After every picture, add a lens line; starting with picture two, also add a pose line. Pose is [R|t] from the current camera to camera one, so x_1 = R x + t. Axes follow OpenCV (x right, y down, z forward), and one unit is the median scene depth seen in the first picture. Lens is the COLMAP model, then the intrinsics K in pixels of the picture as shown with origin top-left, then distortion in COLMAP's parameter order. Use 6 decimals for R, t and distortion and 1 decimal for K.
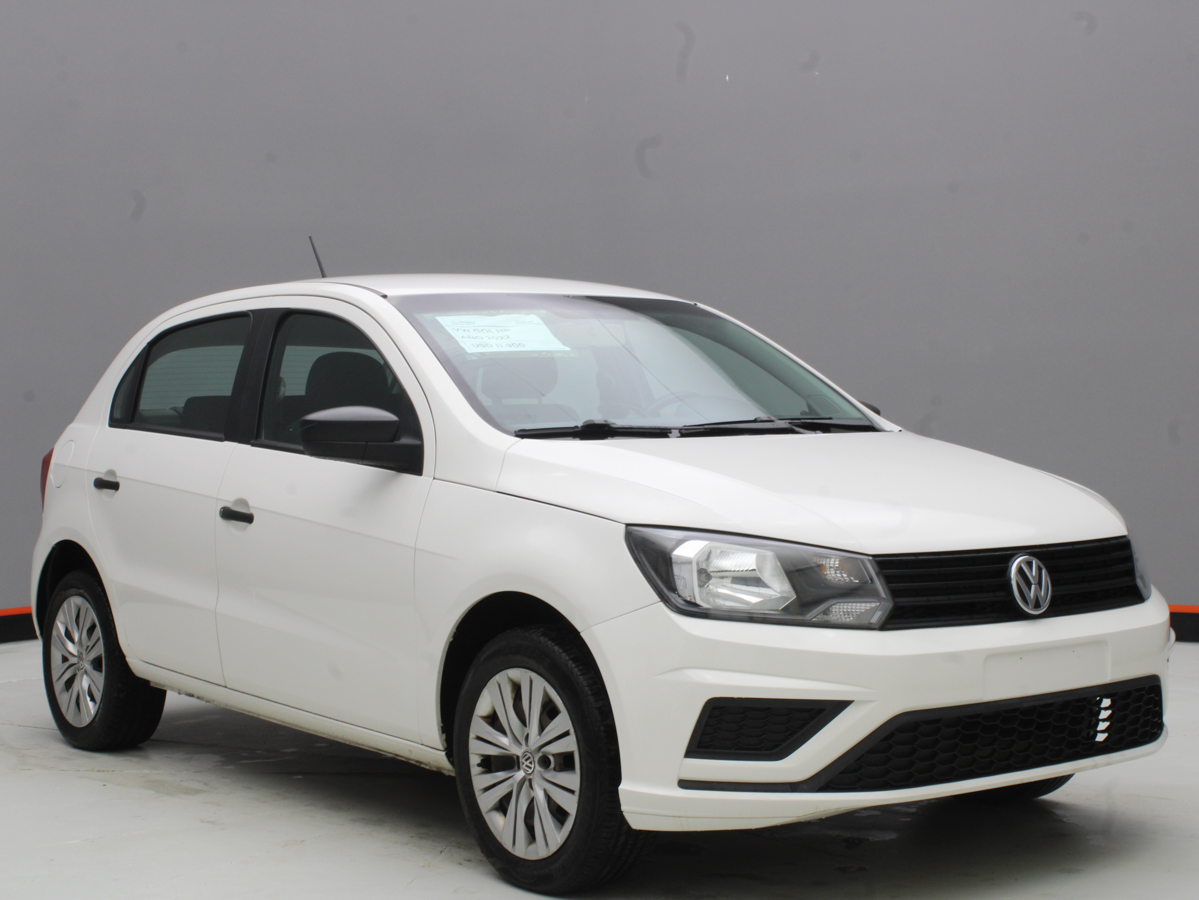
lens RADIAL K [[1962.6, 0, 599.5], [0, 1962.6, 450.0], [0, 0, 1]] dist [0.000303, 0.075888]
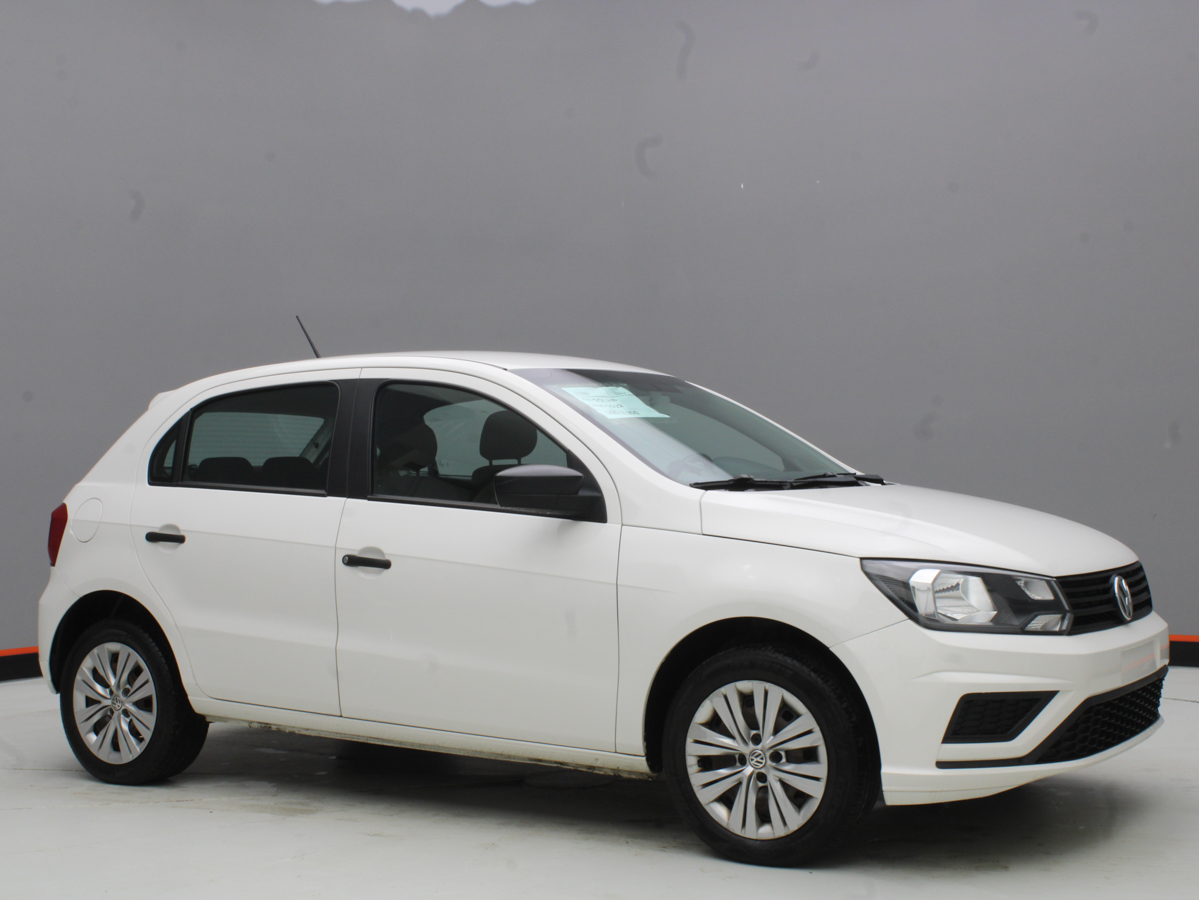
lens RADIAL K [[1686.2, 0, 599.5], [0, 1686.2, 450.0], [0, 0, 1]] dist [-0.031181, -0.018279]
pose [[0.941369, 0.001846, 0.337373, -0.477468], [0.010215, 0.999371, -0.033972, 0.004102], [-0.337223, 0.035427, 0.940758, 0.055057]]
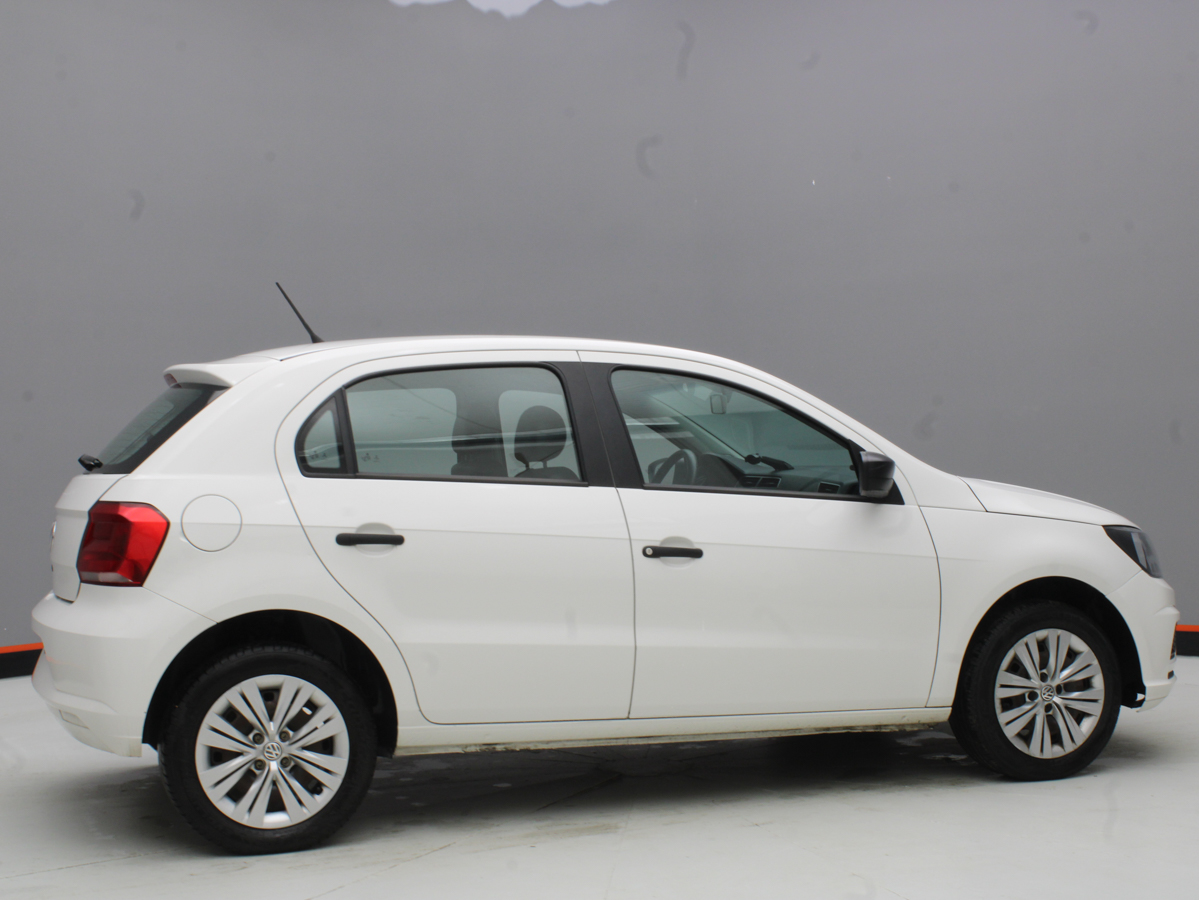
lens RADIAL K [[1686.2, 0, 599.5], [0, 1686.2, 450.0], [0, 0, 1]] dist [-0.031181, -0.018279]
pose [[0.305335, 0.016528, 0.952102, -1.348027], [0.031051, 0.999145, -0.027302, 0.001053], [-0.951739, 0.037900, 0.304560, 0.931173]]
